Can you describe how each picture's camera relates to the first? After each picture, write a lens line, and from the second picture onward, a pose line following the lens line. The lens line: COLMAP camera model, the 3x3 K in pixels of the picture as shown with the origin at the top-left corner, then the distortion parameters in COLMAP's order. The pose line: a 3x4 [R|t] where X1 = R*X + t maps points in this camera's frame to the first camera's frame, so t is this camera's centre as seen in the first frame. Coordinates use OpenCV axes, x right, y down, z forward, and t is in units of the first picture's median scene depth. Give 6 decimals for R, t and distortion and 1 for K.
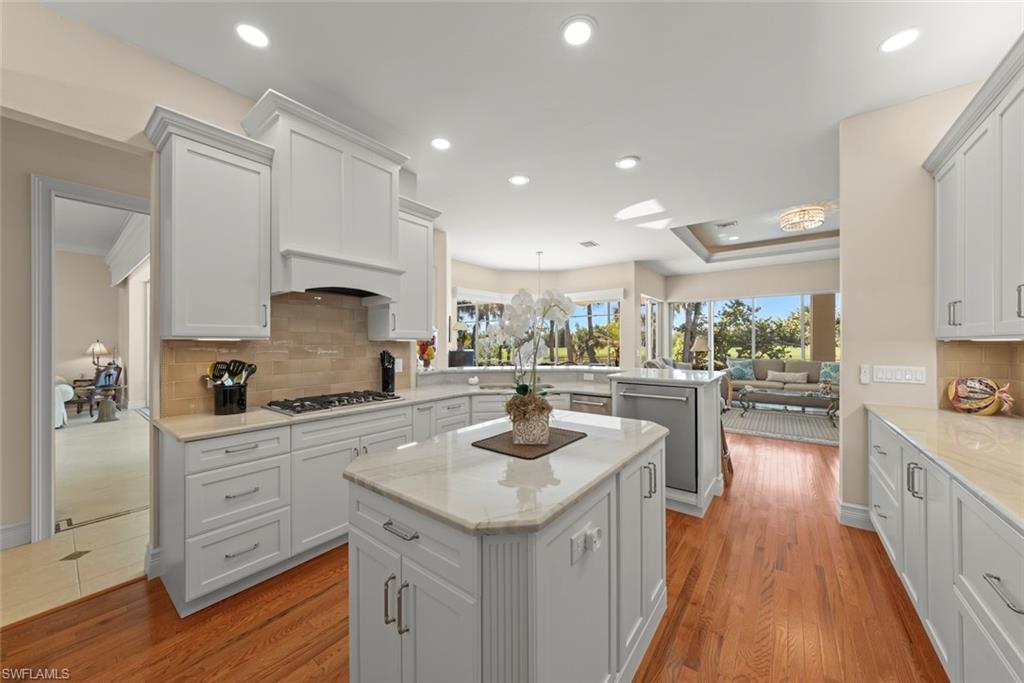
lens RADIAL K [[366.2, 0, 506.6], [0, 366.2, 343.6], [0, 0, 1]] dist [-0.001864, 0.000052]
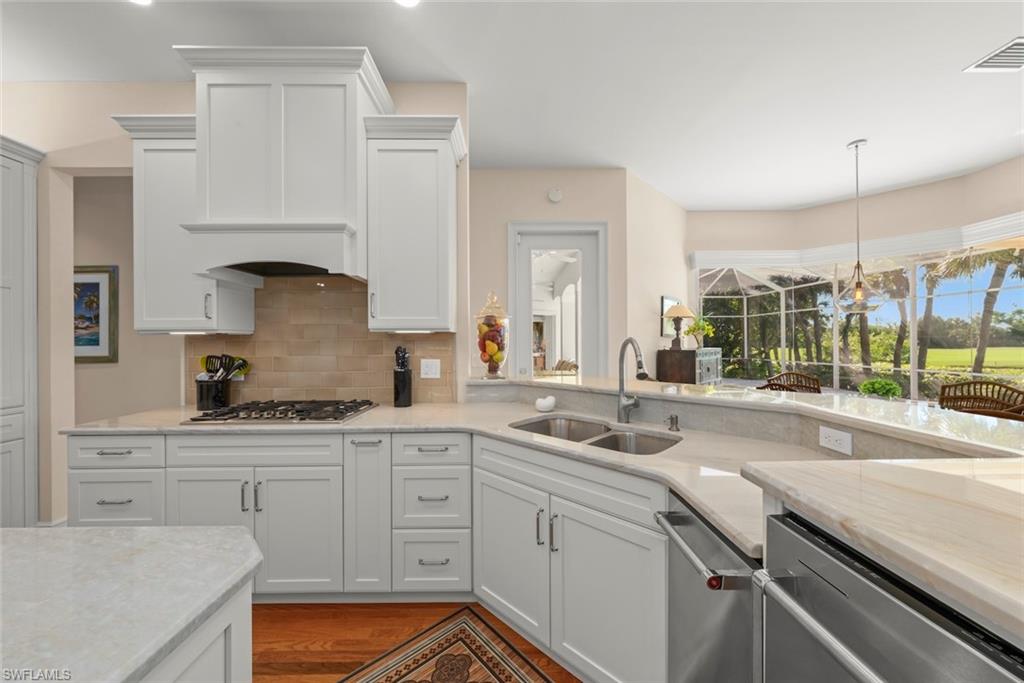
lens RADIAL K [[366.2, 0, 508.6], [0, 366.2, 340.6], [0, 0, 1]] dist [-0.001864, 0.000052]
pose [[0.621183, -0.005759, -0.783645, 0.179283], [0.003678, 0.999983, -0.004433, 0.005472], [0.783657, -0.000129, 0.621194, 0.363869]]
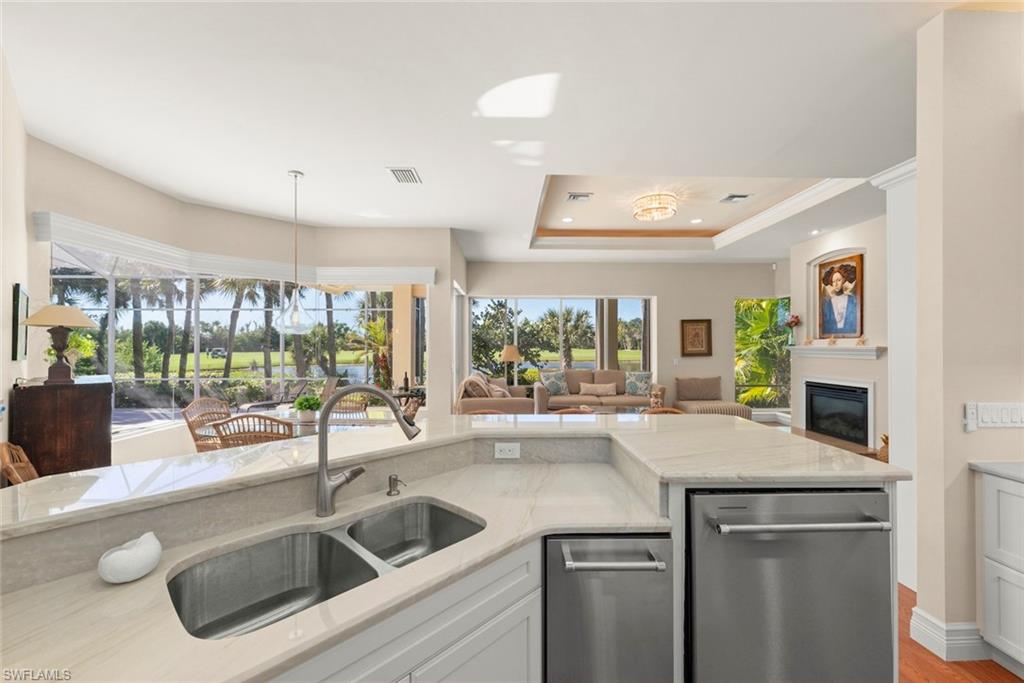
lens RADIAL K [[415.8, 0, 512.2], [0, 415.8, 346.6], [0, 0, 1]] dist [-0.000165, 0.000423]
pose [[0.770864, -0.001567, 0.636997, -0.042969], [-0.000317, 0.999996, 0.002843, -0.016576], [-0.636999, -0.002394, 0.770861, 0.386876]]
